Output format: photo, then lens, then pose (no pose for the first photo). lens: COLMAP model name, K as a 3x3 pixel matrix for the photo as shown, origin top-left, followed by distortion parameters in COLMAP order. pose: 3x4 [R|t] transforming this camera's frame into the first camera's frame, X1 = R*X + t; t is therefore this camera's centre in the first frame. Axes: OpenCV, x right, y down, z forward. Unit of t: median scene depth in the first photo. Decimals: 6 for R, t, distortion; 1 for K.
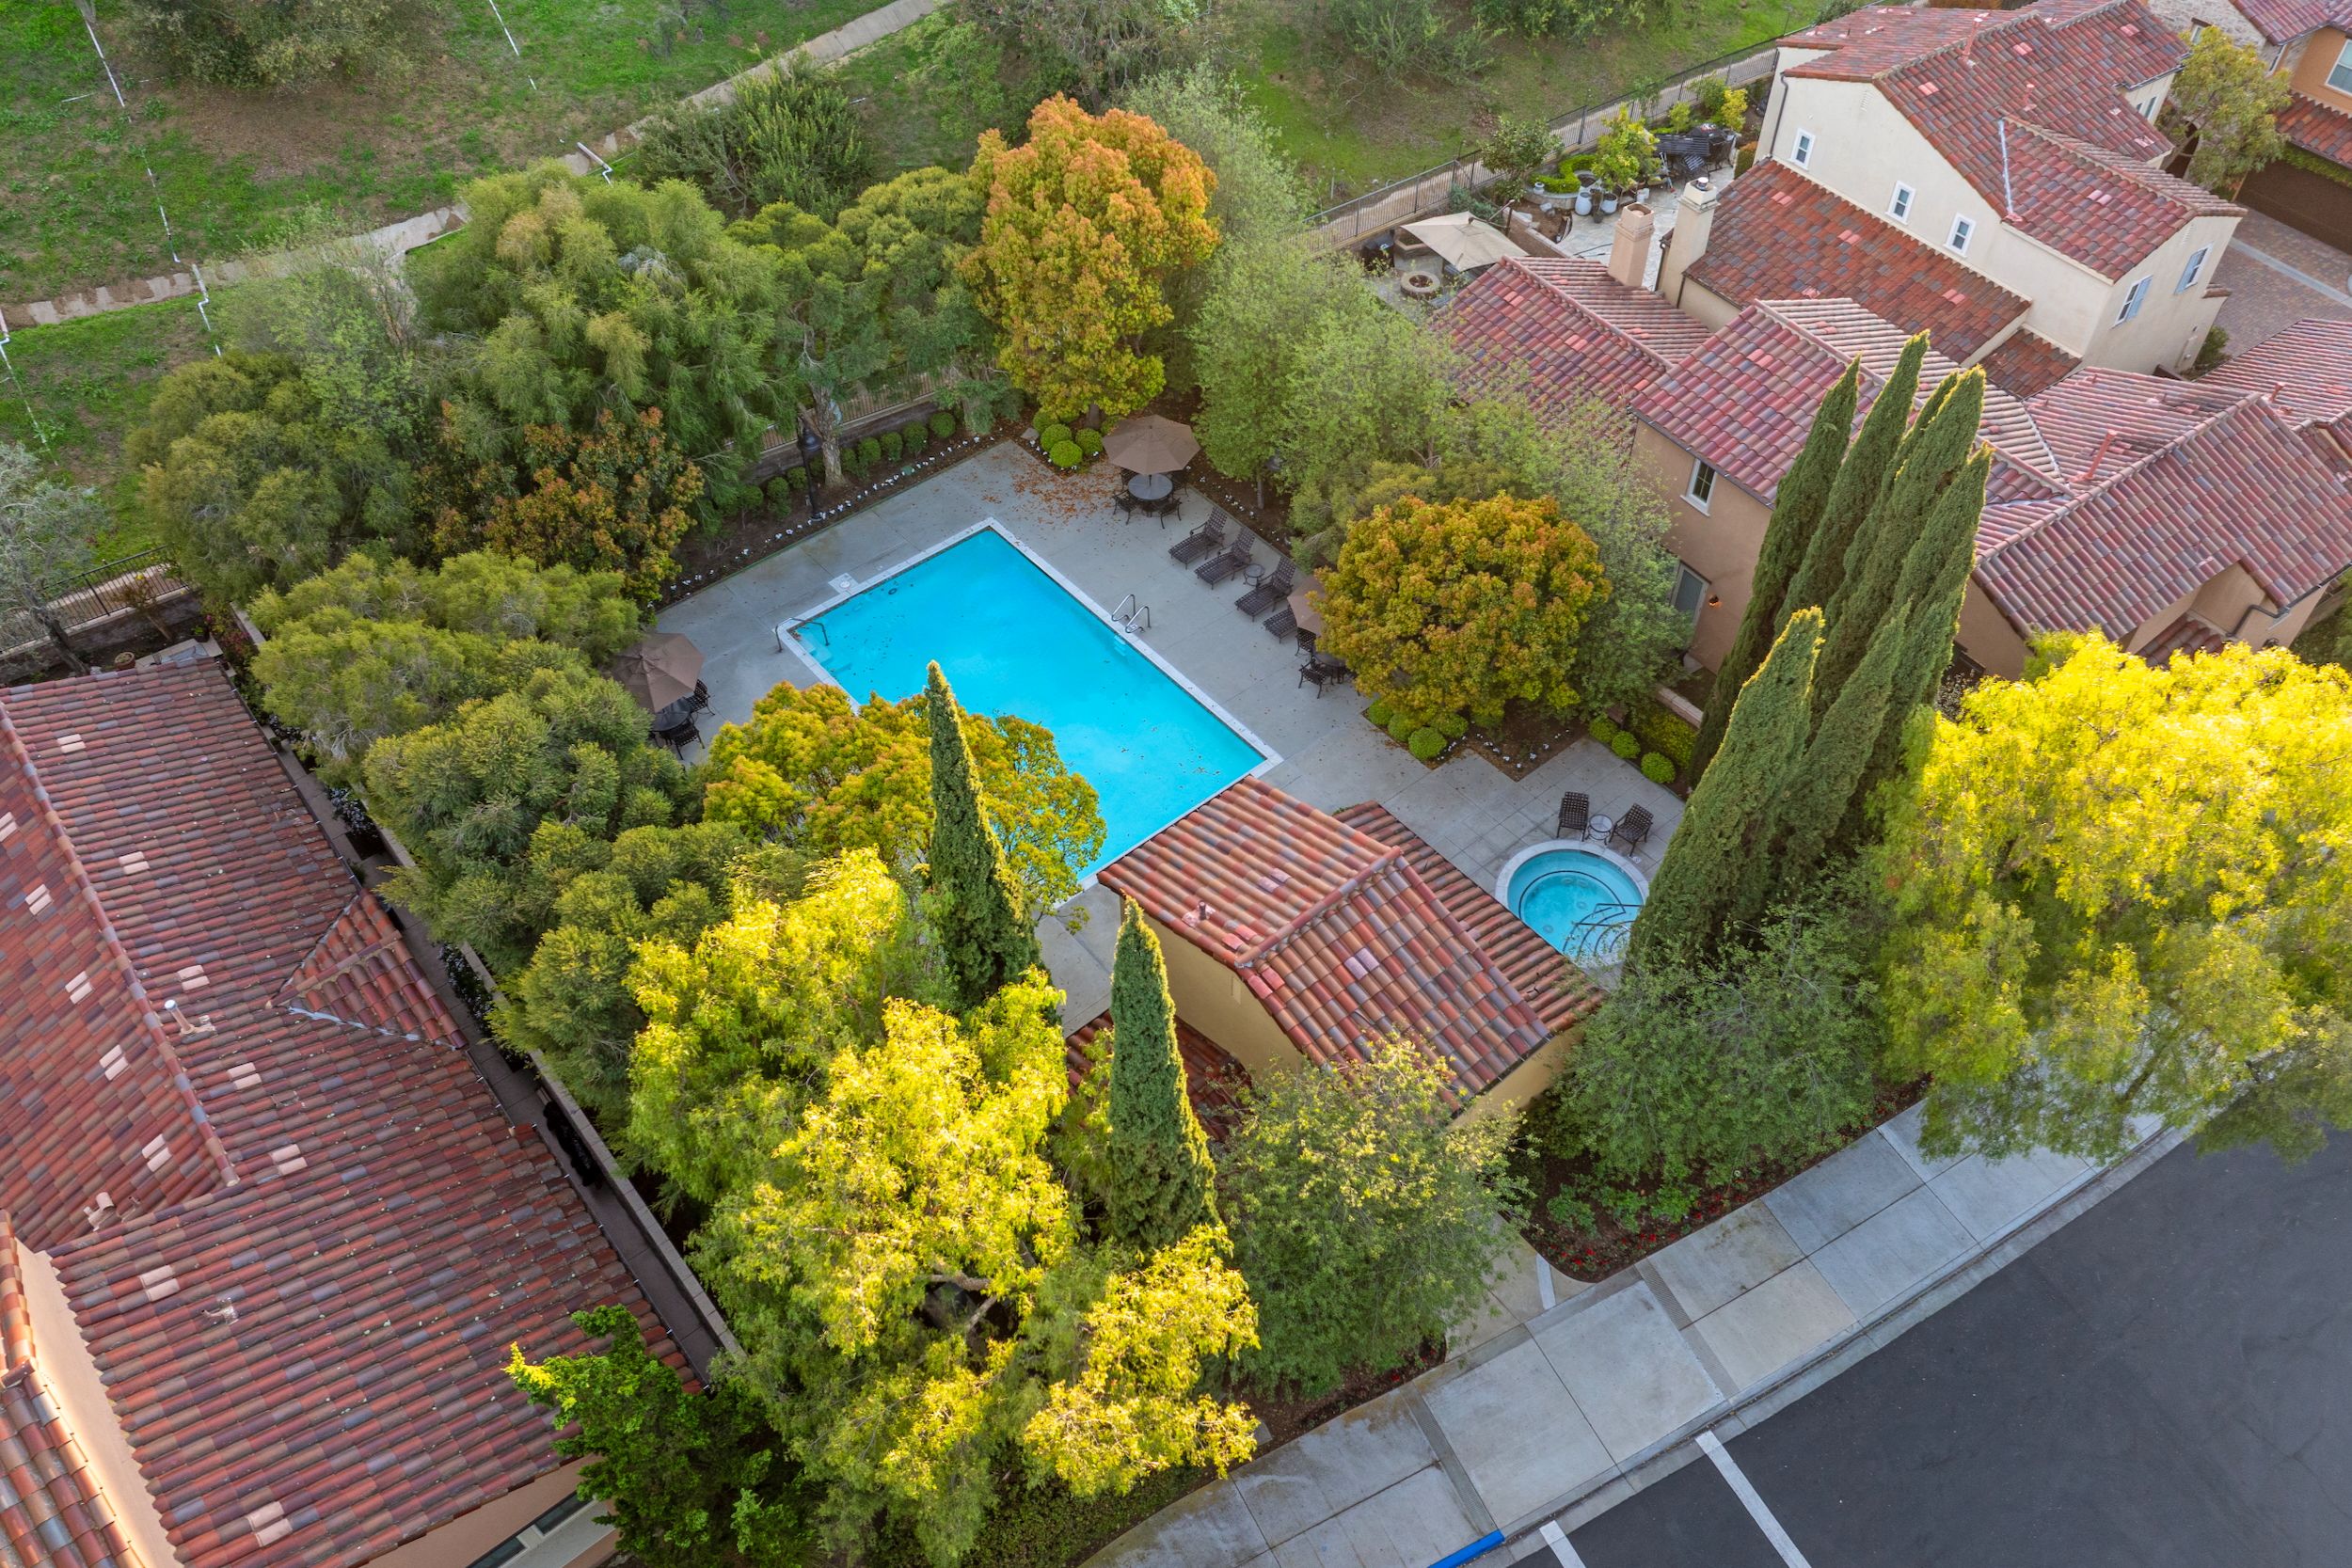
lens RADIAL K [[1682.9, 0, 1176.0], [0, 1682.9, 784.0], [0, 0, 1]] dist [-0.038711, 0.000483]
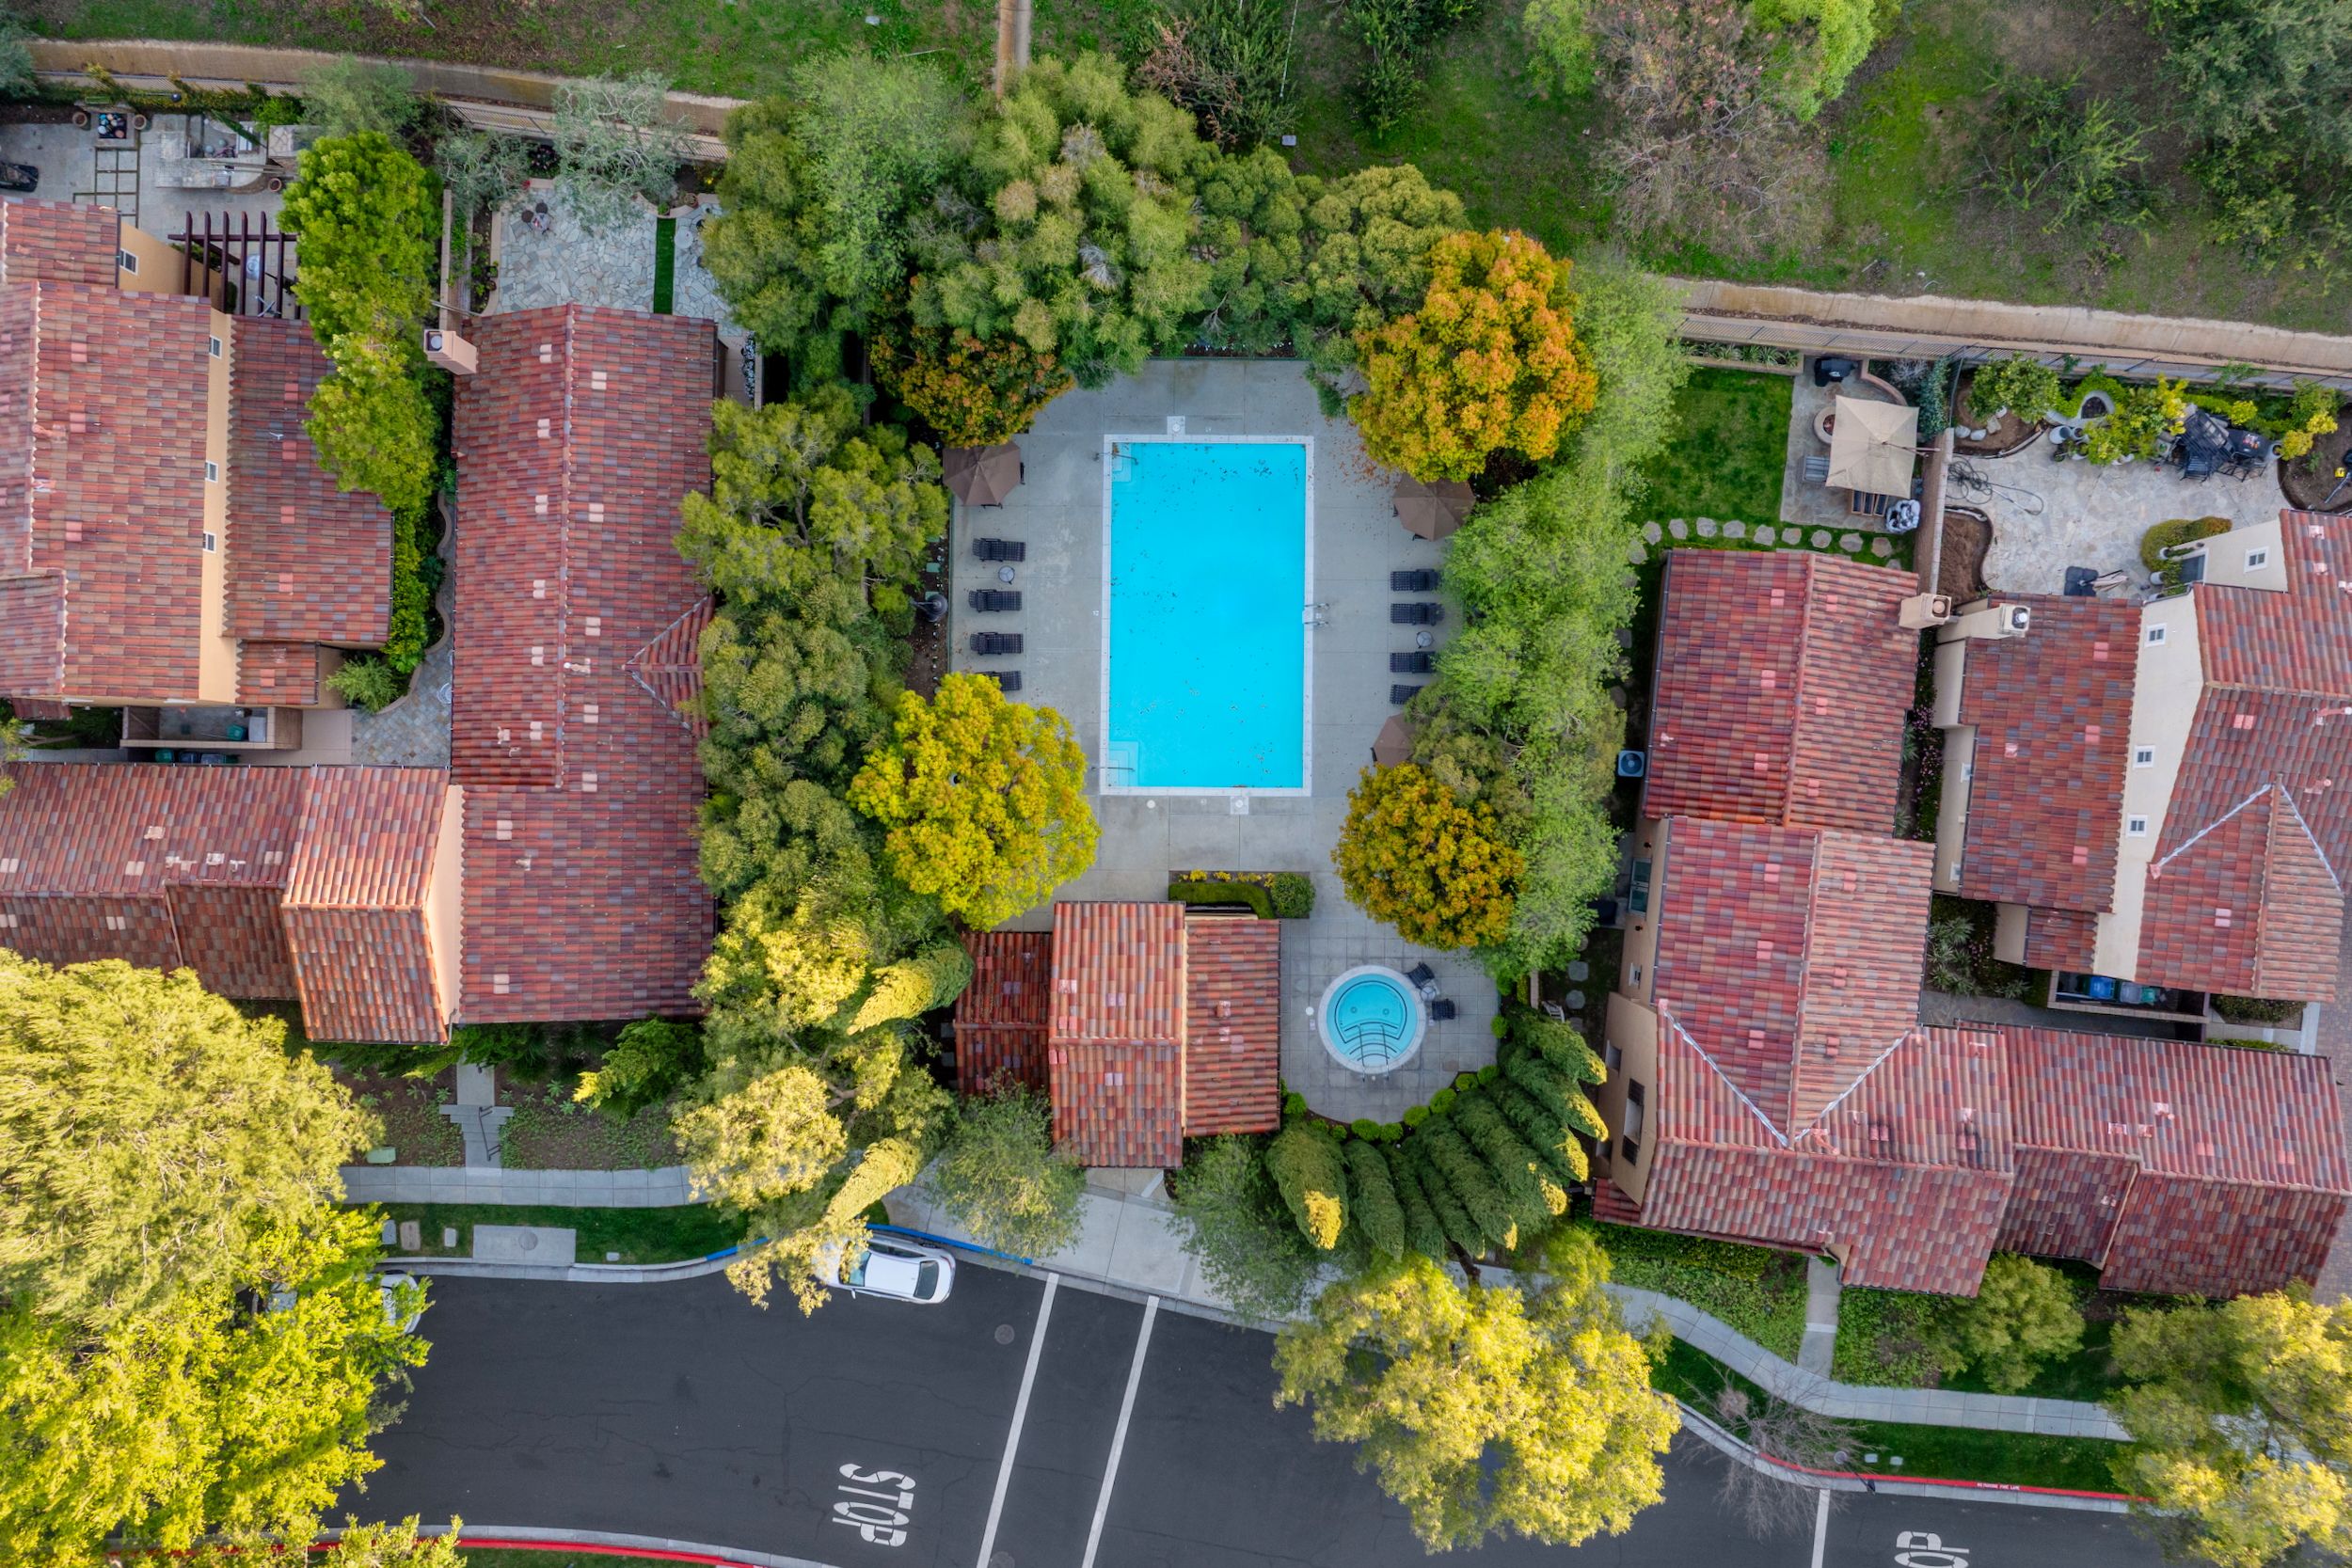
lens RADIAL K [[1682.9, 0, 1176.0], [0, 1682.9, 784.0], [0, 0, 1]] dist [-0.038711, 0.000483]
pose [[0.758283, 0.651896, 0.006218, -0.047611], [-0.500794, 0.576362, 0.645765, -1.154662], [0.417388, -0.492786, 0.763511, -0.128112]]
